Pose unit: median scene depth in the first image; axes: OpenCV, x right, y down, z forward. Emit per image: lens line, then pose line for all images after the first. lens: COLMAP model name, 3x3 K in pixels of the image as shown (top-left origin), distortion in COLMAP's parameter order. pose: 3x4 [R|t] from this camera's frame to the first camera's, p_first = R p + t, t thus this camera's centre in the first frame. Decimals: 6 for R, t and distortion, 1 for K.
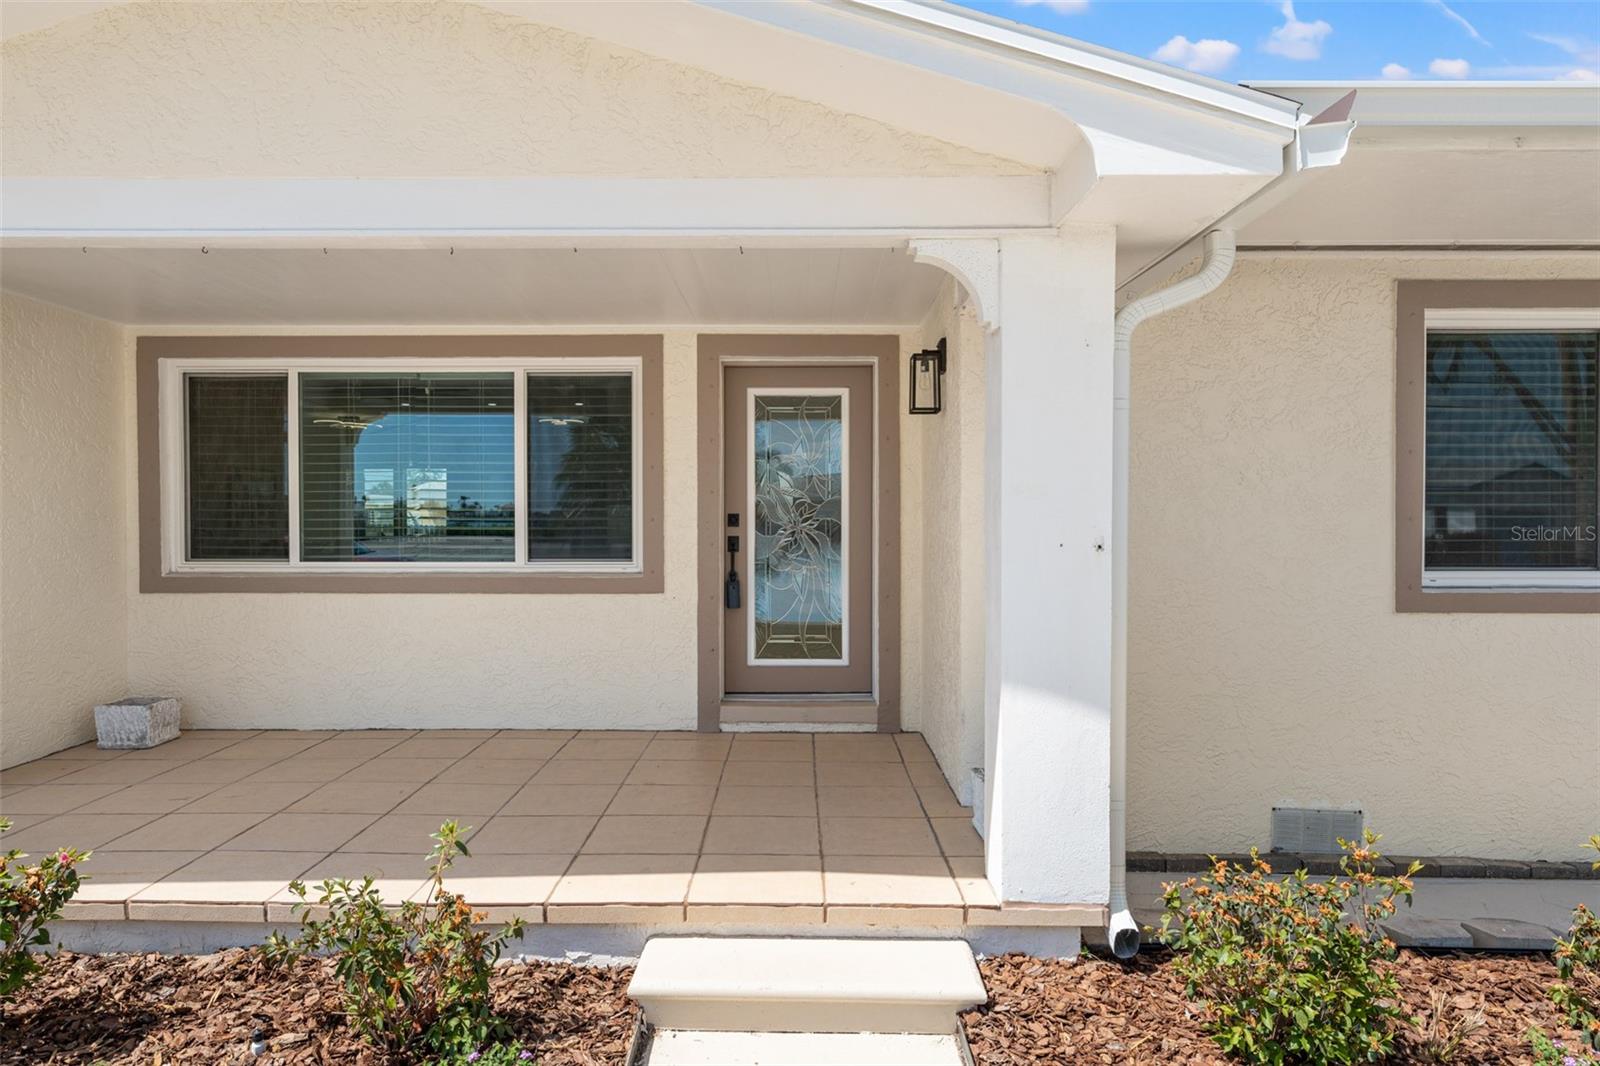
lens RADIAL K [[987.0, 0, 793.0], [0, 987.0, 538.8], [0, 0, 1]] dist [0.008770, -0.000463]
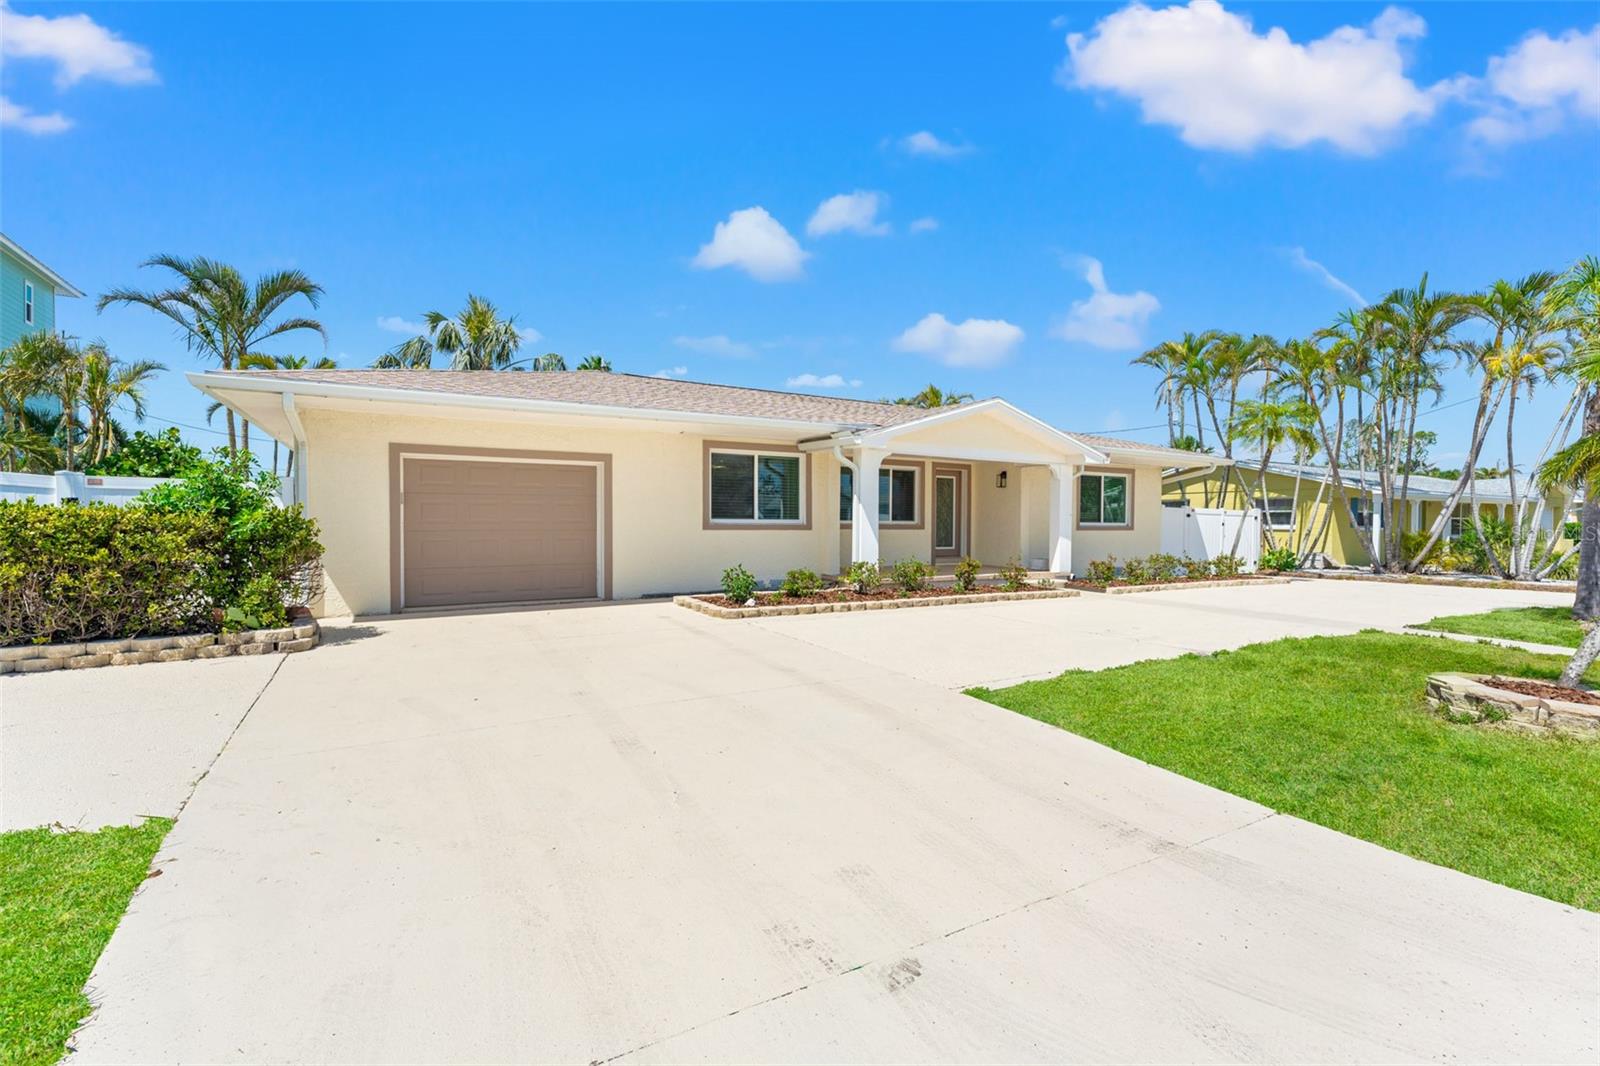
lens RADIAL K [[703.8, 0, 799.4], [0, 703.8, 532.5], [0, 0, 1]] dist [0.002890, 0.000158]
pose [[0.862060, -0.002359, 0.506801, -1.905933], [-0.006898, 0.999842, 0.016386, 0.027610], [-0.506759, -0.017621, 0.861907, -1.089124]]
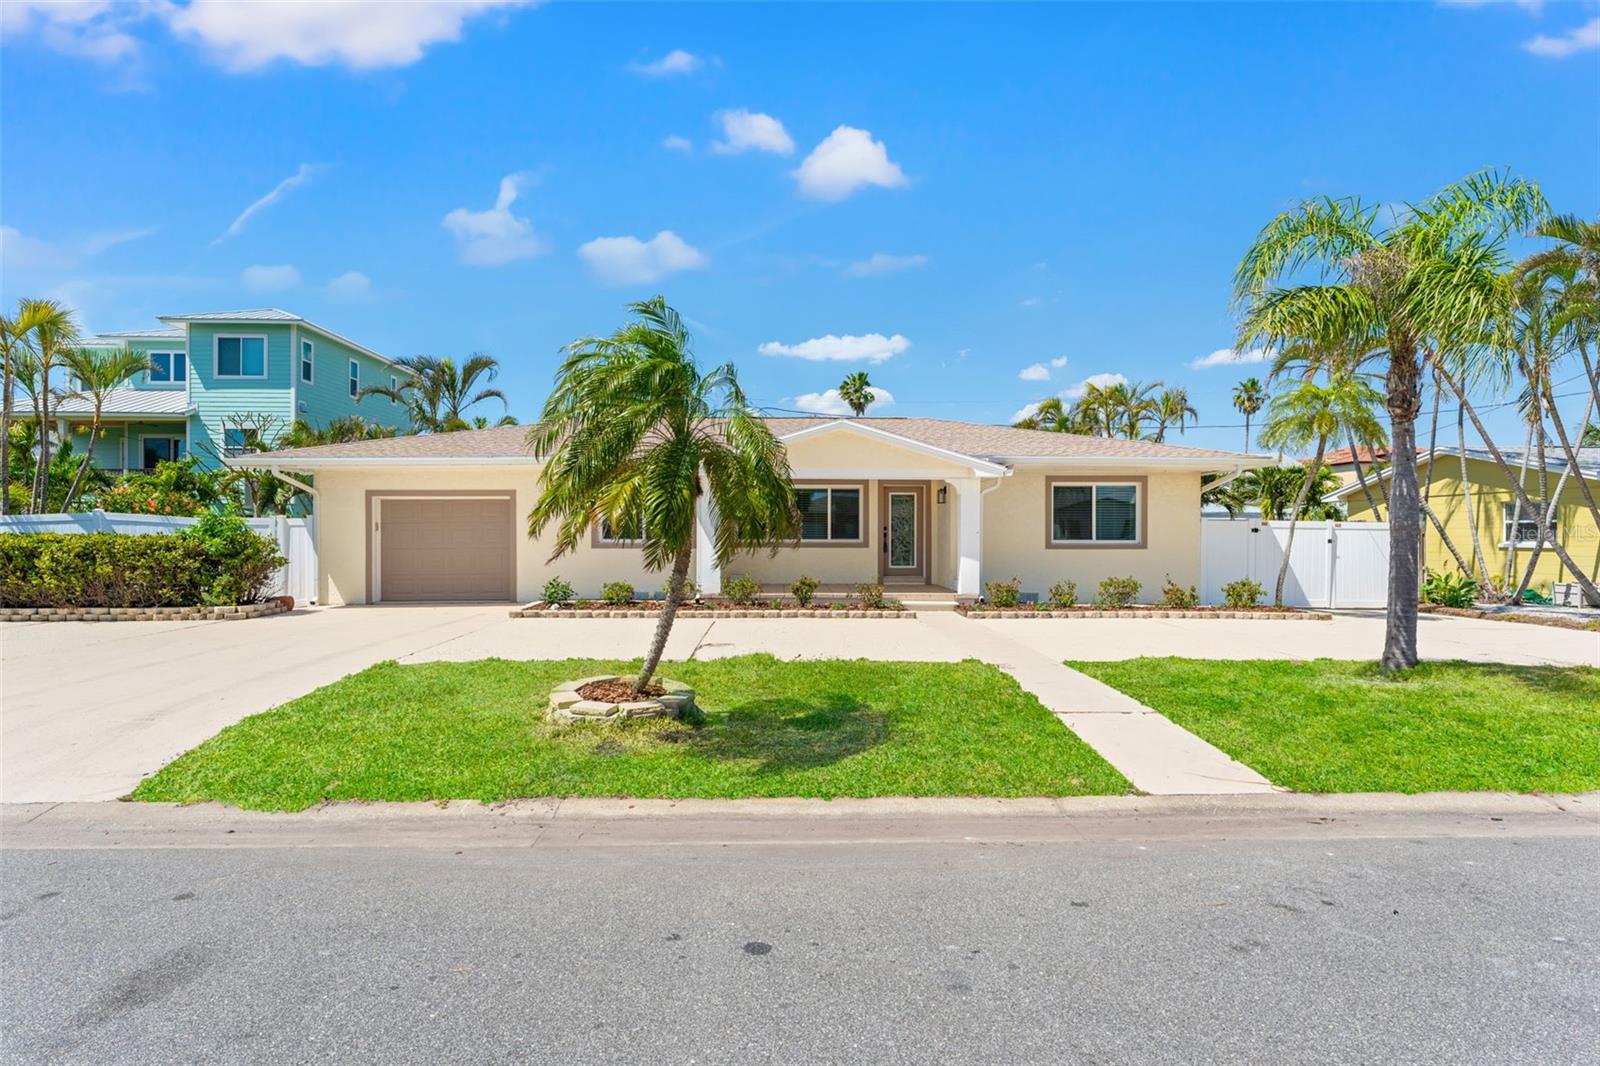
lens RADIAL K [[784.0, 0, 804.9], [0, 784.0, 538.3], [0, 0, 1]] dist [-0.000146, -0.001097]
pose [[0.999240, -0.000216, 0.038973, -0.486635], [0.000176, 0.999999, 0.001034, 0.016046], [-0.038973, -0.001026, 0.999240, -1.957899]]
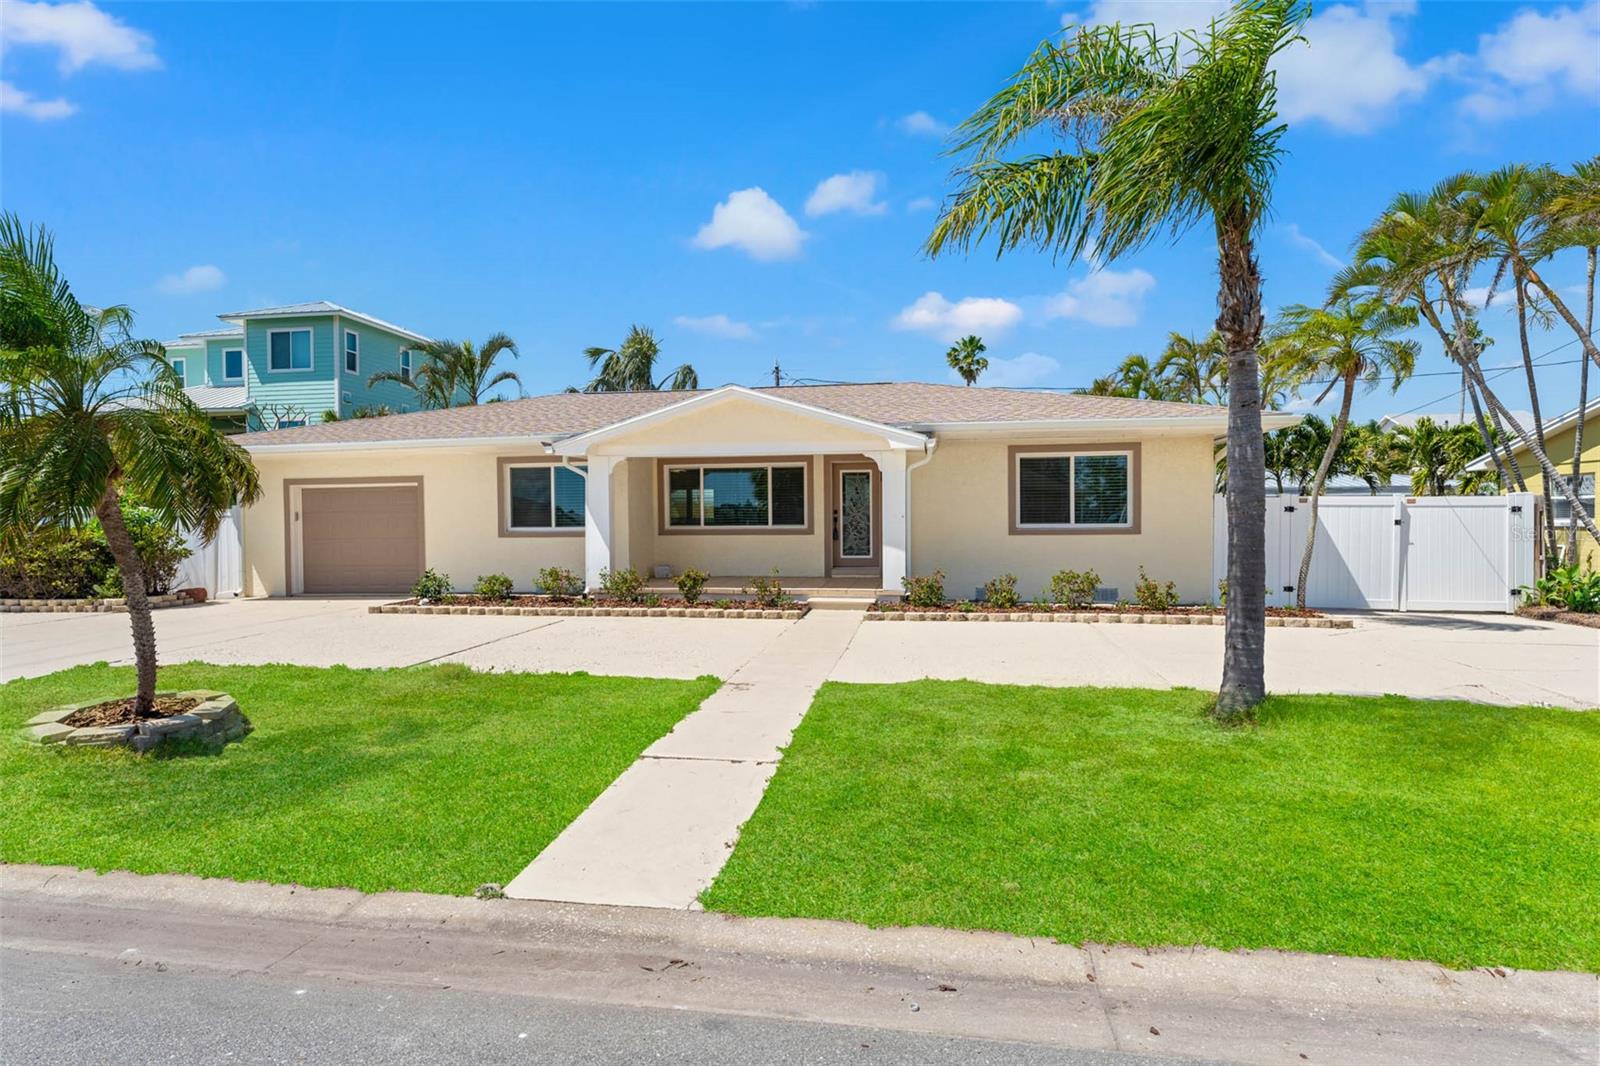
lens RADIAL K [[836.1, 0, 806.4], [0, 836.1, 536.7], [0, 0, 1]] dist [-0.003596, -0.000111]
pose [[0.988656, -0.006744, -0.150048, 0.254037], [0.009354, 0.999817, 0.016693, 0.015370], [0.149908, -0.017907, 0.988538, -1.701359]]
